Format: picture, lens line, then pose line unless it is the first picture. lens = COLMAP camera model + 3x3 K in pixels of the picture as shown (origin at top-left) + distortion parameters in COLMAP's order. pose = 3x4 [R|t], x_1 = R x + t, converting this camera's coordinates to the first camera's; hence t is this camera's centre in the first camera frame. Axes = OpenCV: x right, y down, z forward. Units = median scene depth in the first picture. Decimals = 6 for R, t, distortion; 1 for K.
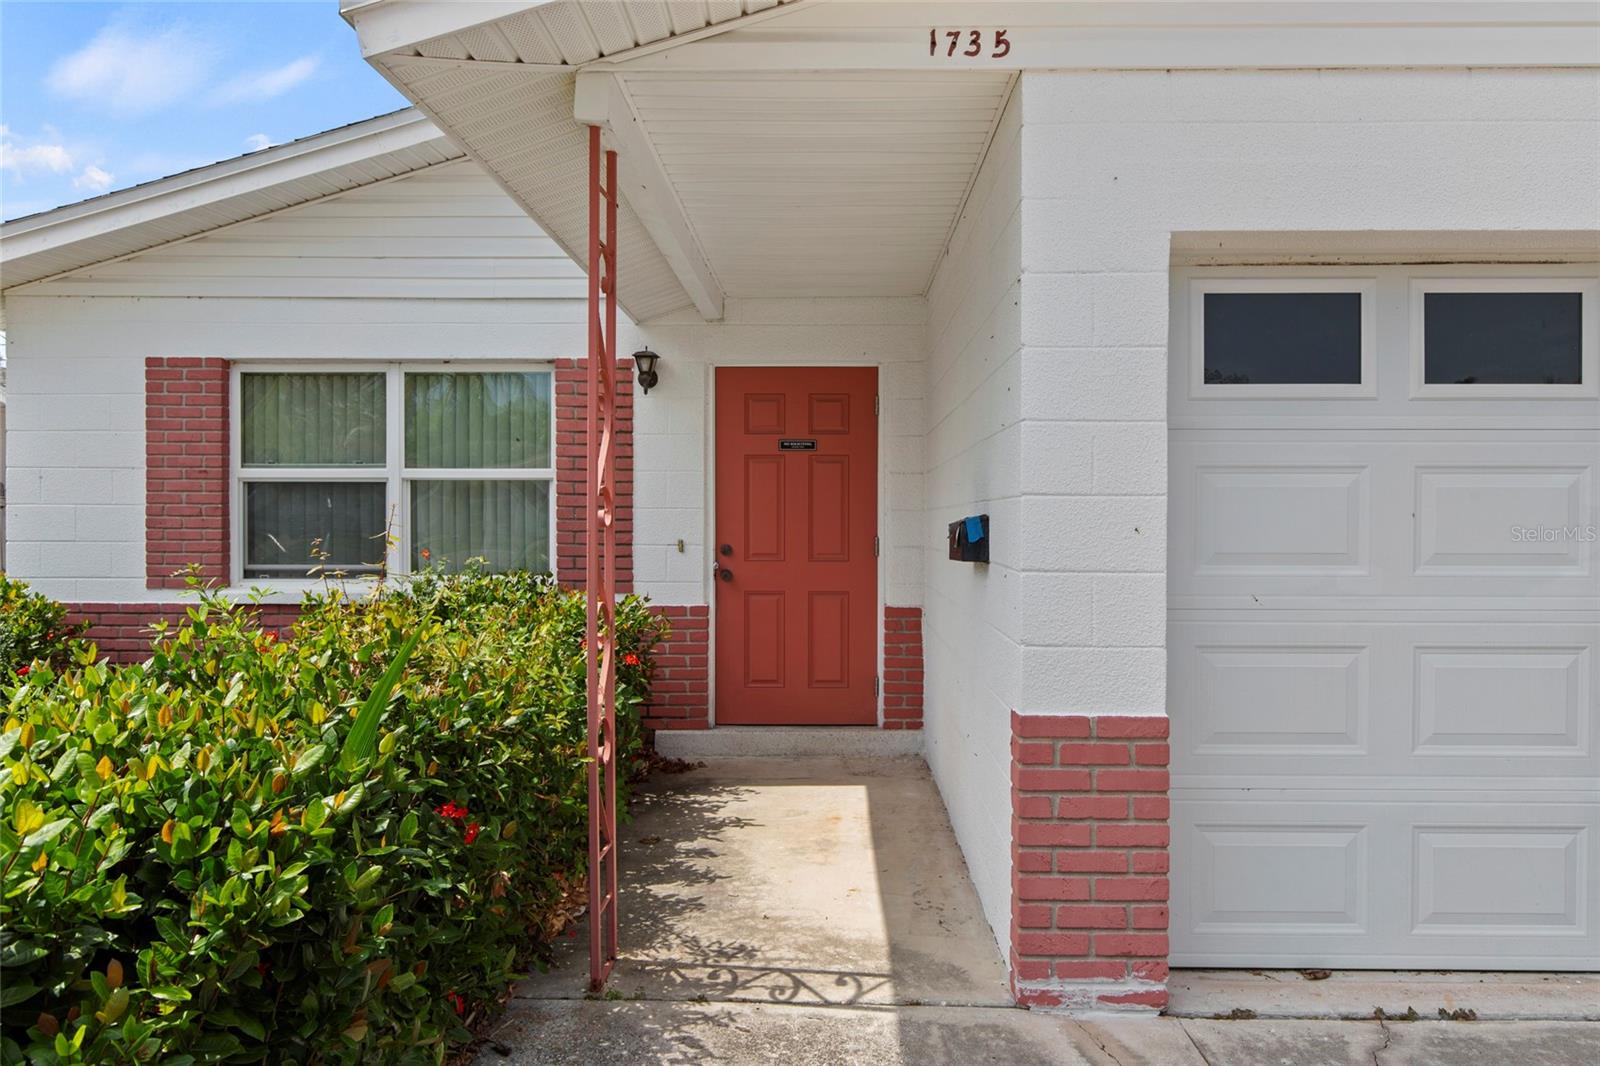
lens RADIAL K [[1094.9, 0, 800.0], [0, 1094.9, 533.0], [0, 0, 1]] dist [0.002521, -0.002718]
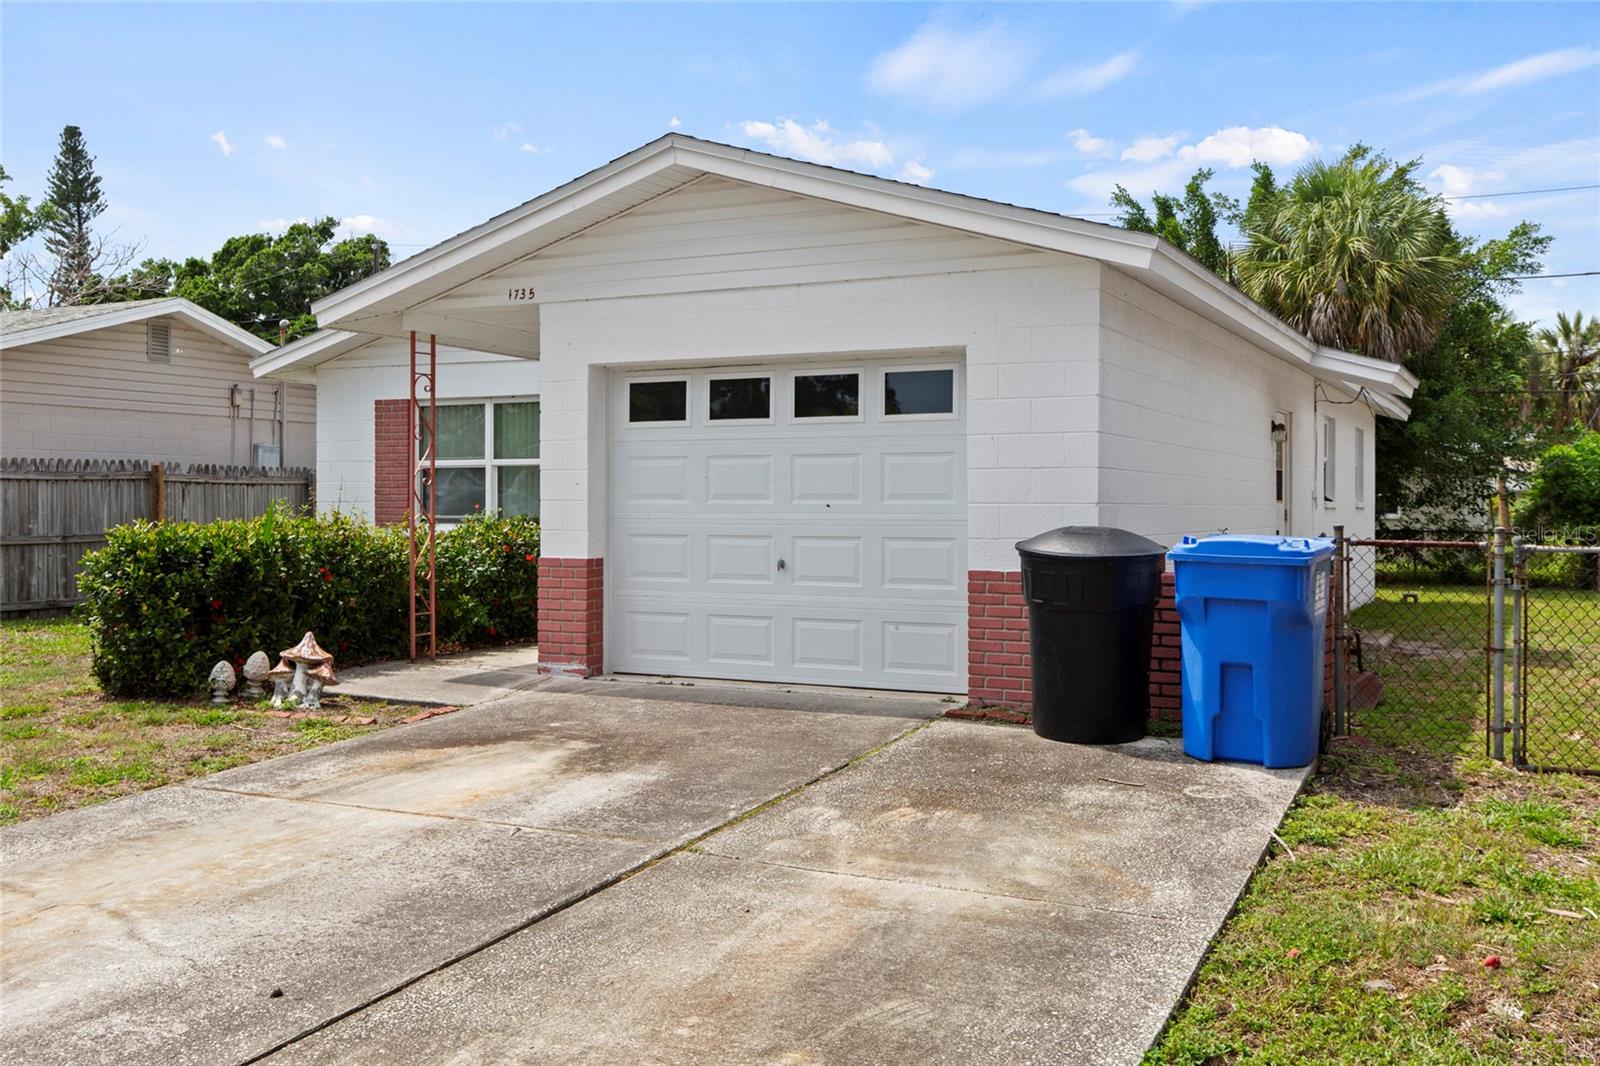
lens RADIAL K [[1472.8, 0, 800.0], [0, 1472.8, 533.0], [0, 0, 1]] dist [-0.004907, 0.001616]
pose [[0.901687, 0.007357, -0.432326, 1.087282], [-0.007180, 0.999972, 0.002041, 0.048468], [0.432329, 0.001264, 0.901715, -0.885936]]
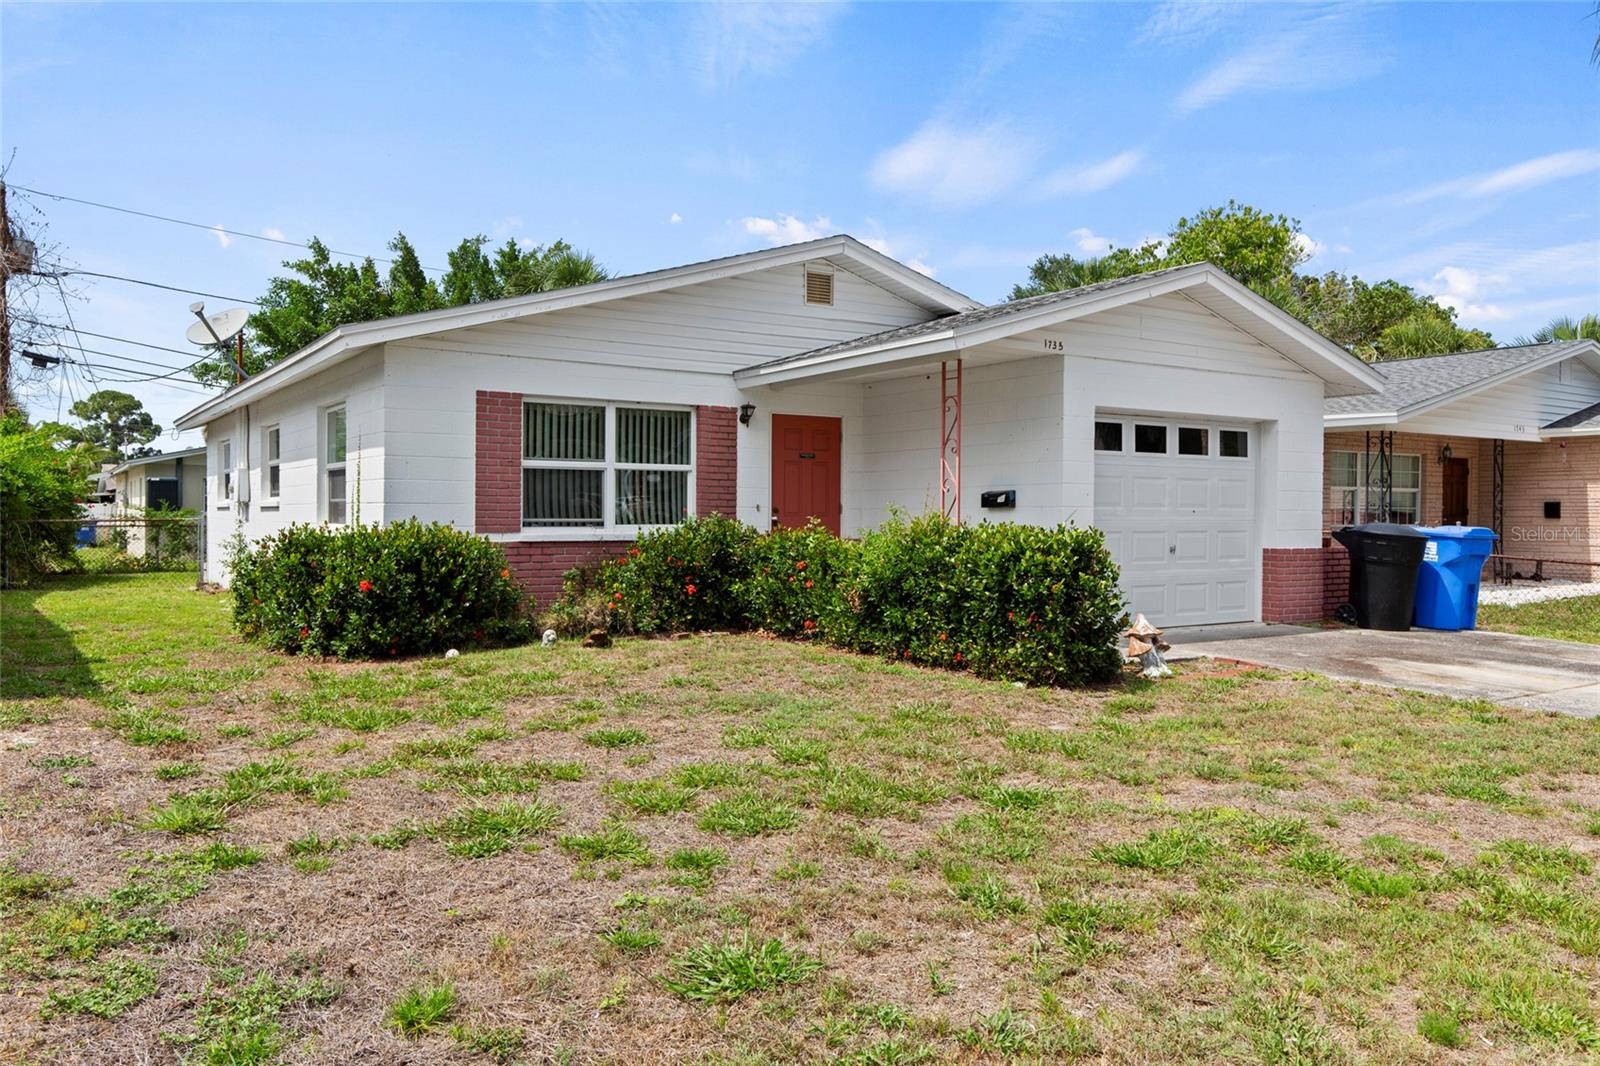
lens RADIAL K [[1205.6, 0, 800.0], [0, 1205.6, 533.0], [0, 0, 1]] dist [0.002985, 0.000637]
pose [[0.820799, -0.007555, 0.571166, -1.231293], [0.005393, 0.999970, 0.005477, 0.043886], [-0.571191, -0.001415, 0.820816, -0.743123]]
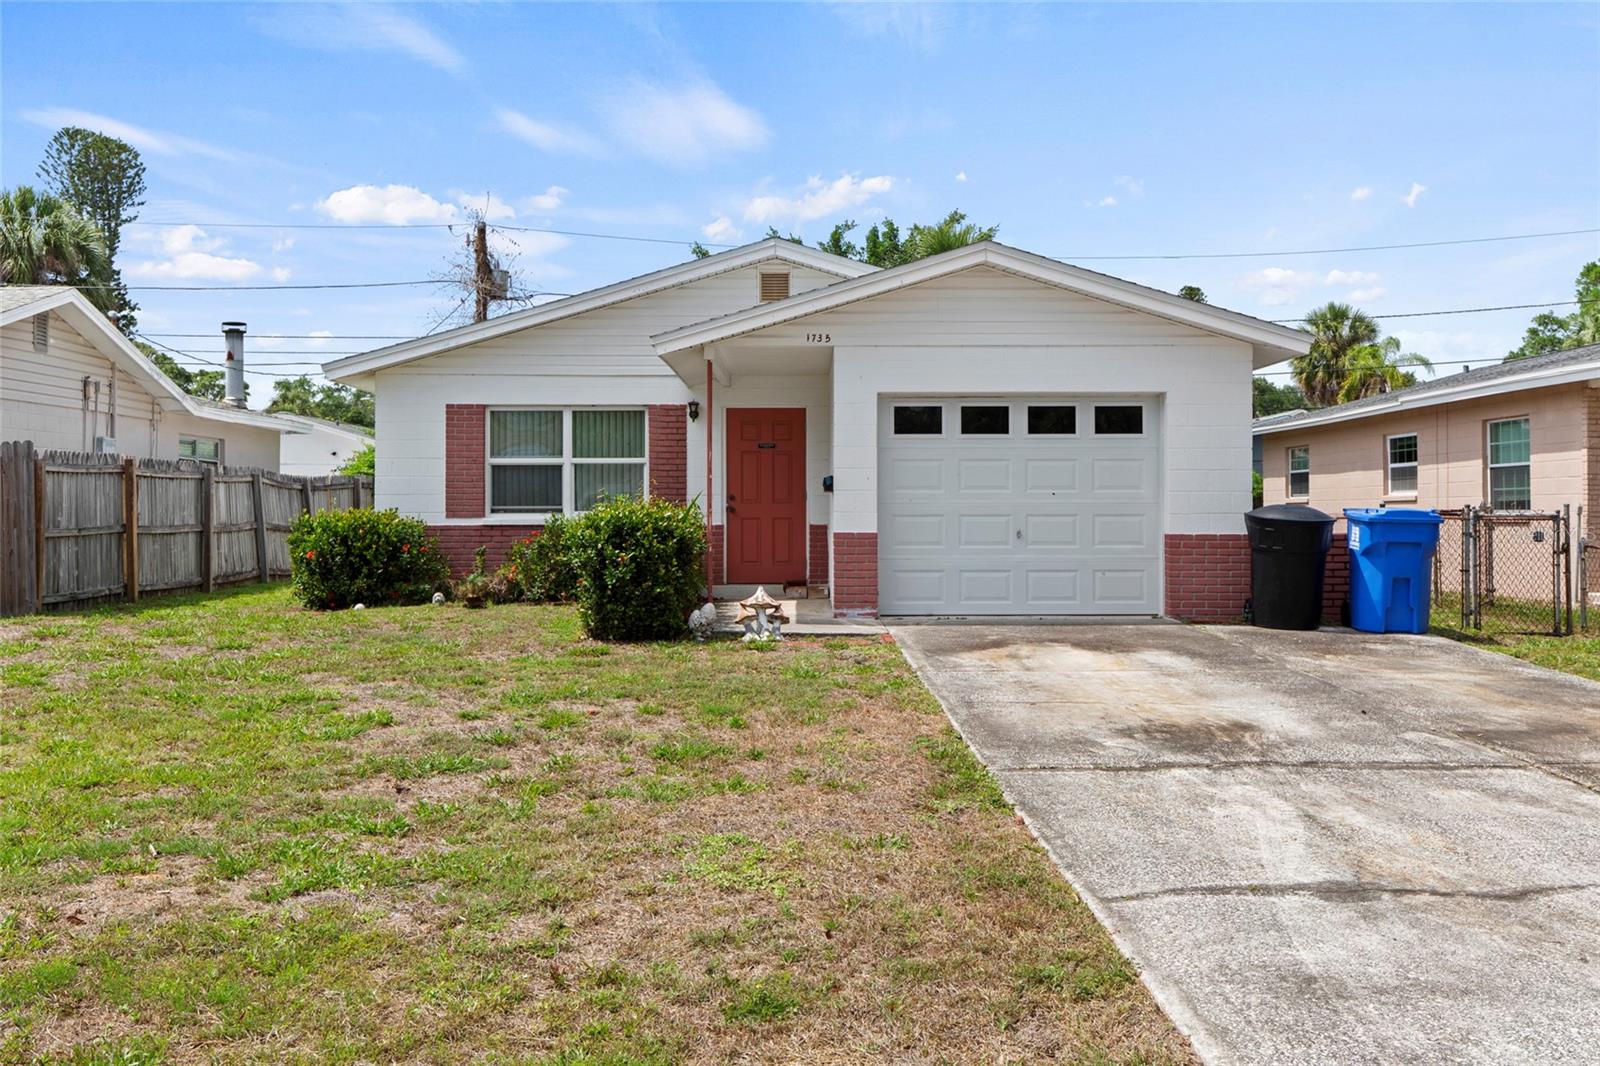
lens RADIAL K [[1529.6, 0, 800.0], [0, 1529.6, 533.0], [0, 0, 1]] dist [-0.005695, 0.000712]
pose [[0.999618, -0.004331, 0.027282, -0.018829], [0.004335, 0.999991, -0.000077, 0.082556], [-0.027281, 0.000195, 0.999628, -1.864062]]
